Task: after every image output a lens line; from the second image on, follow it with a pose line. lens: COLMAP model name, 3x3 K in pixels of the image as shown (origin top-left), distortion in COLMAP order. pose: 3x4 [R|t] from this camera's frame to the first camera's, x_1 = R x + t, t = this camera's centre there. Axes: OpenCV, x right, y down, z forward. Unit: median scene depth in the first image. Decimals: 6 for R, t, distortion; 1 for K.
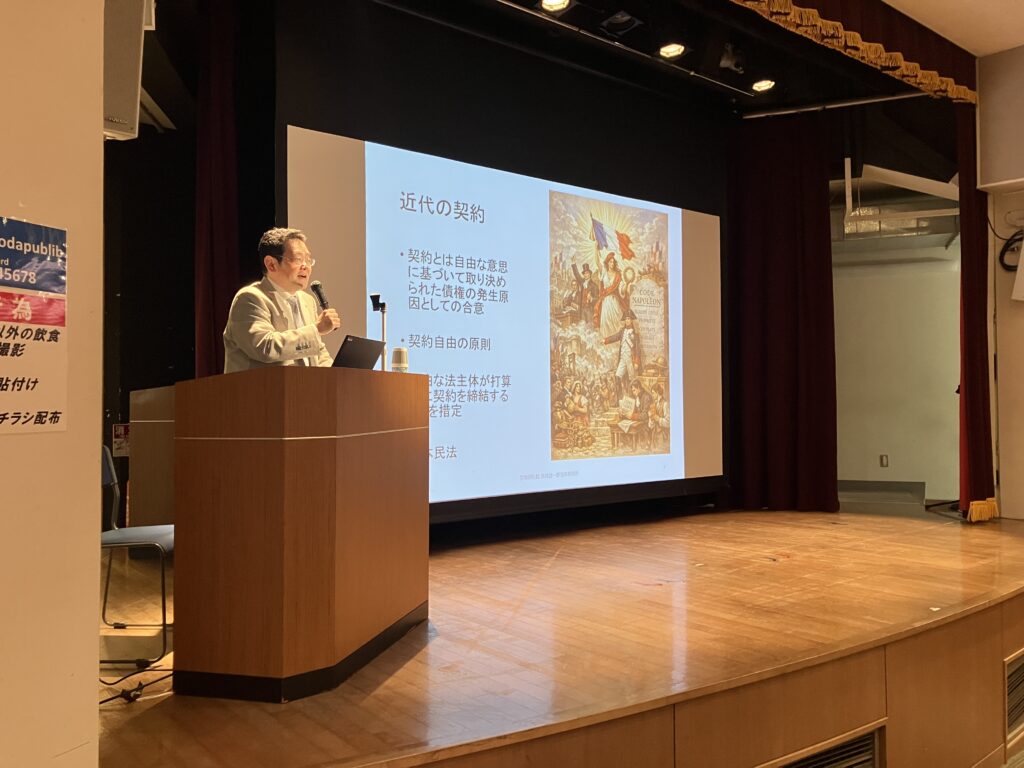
lens RADIAL K [[773.5, 0, 511.9], [0, 773.5, 350.4], [0, 0, 1]] dist [0.089094, -0.104717]
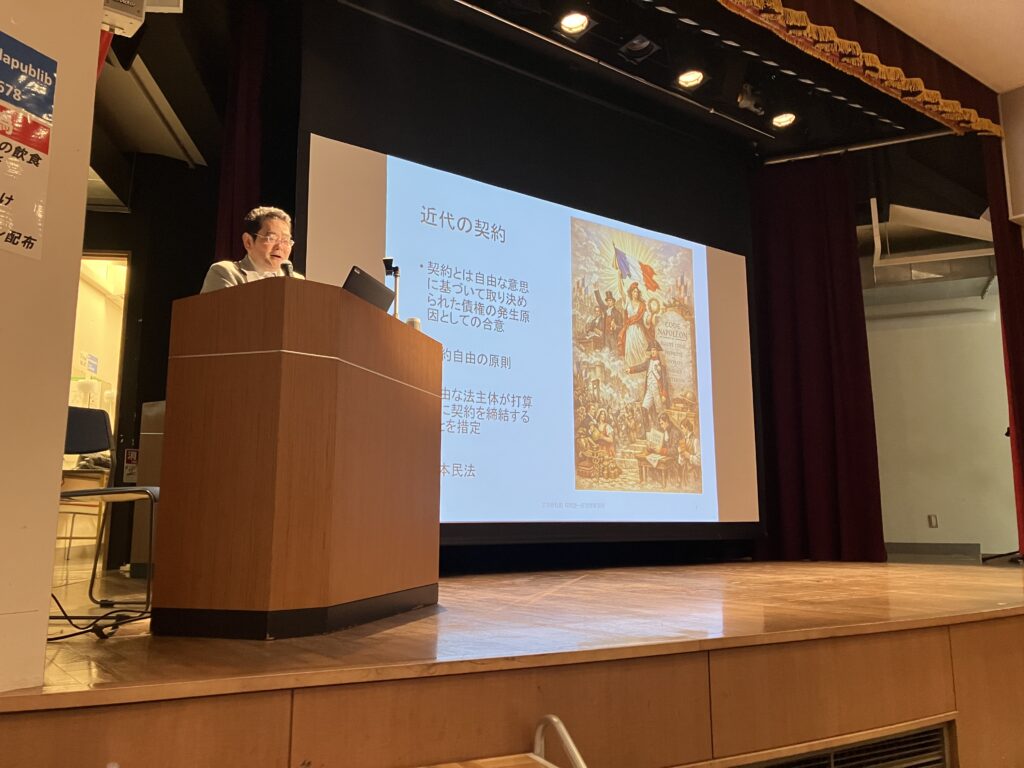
lens RADIAL K [[773.5, 0, 511.9], [0, 773.5, 350.4], [0, 0, 1]] dist [0.089094, -0.104717]
pose [[0.999300, -0.003308, -0.037255, 0.008785], [-0.001833, 0.990550, -0.137141, 0.100374], [0.037357, 0.137113, 0.989851, 0.032358]]
